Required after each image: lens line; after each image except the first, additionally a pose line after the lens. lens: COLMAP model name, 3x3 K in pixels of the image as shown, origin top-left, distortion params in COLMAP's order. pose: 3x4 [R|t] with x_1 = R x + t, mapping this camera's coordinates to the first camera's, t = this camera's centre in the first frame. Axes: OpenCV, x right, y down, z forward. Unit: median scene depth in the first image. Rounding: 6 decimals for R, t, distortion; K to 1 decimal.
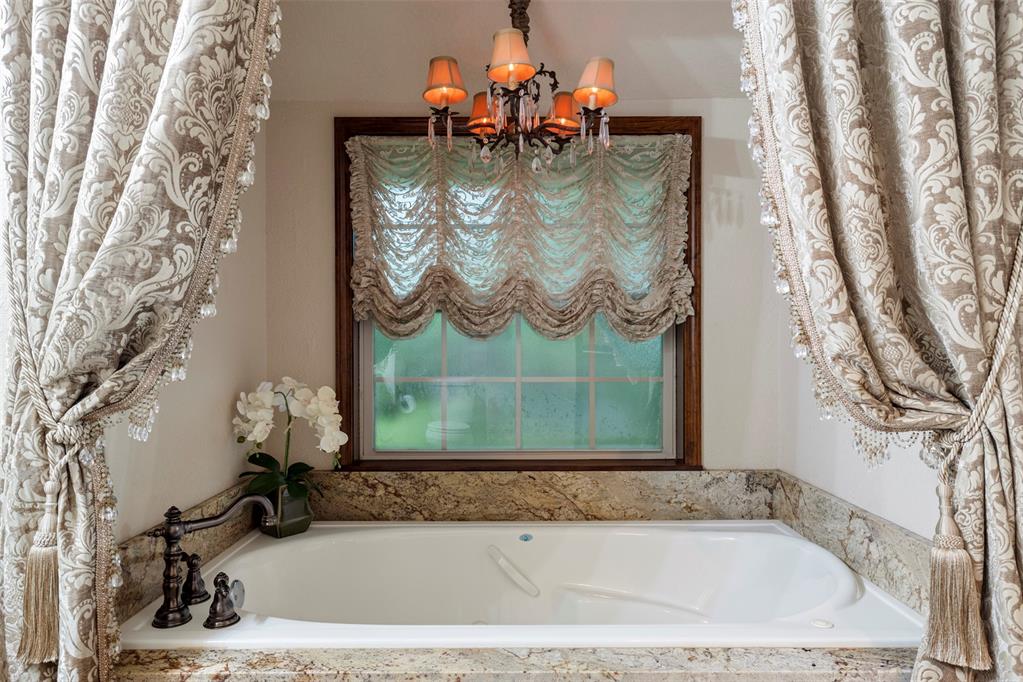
lens RADIAL K [[649.0, 0, 511.9], [0, 649.0, 342.5], [0, 0, 1]] dist [0.001201, -0.001262]
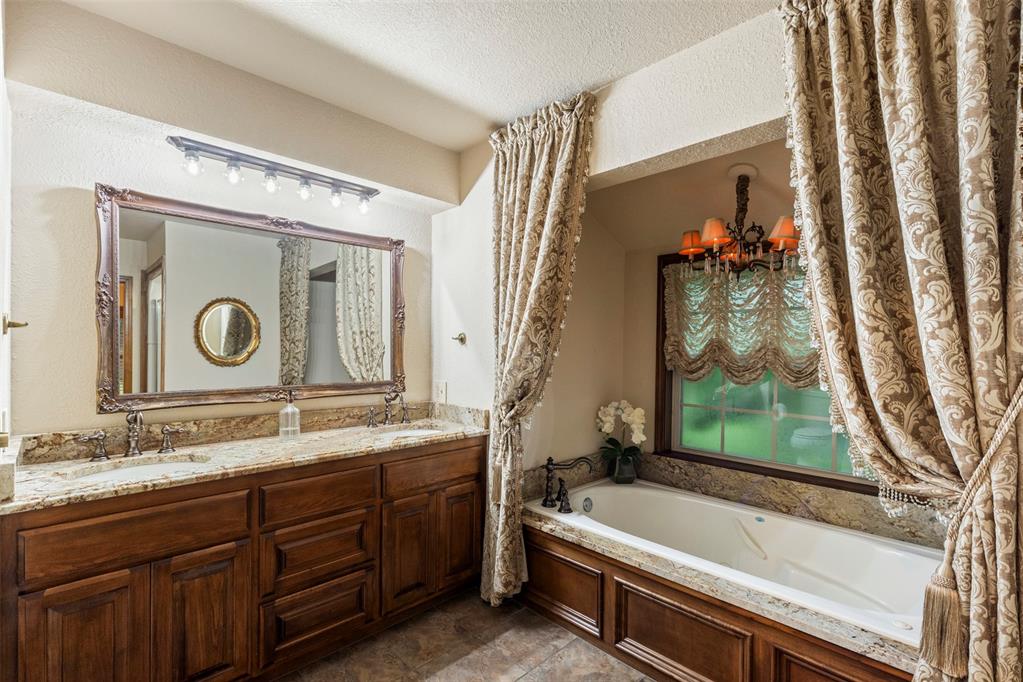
lens RADIAL K [[463.0, 0, 505.9], [0, 463.0, 343.9], [0, 0, 1]] dist [-0.000223, -0.000599]
pose [[0.695520, 0.004014, -0.718496, 0.689293], [-0.015281, 0.999841, -0.009206, -0.168480], [0.718345, 0.017382, 0.695470, -0.354181]]
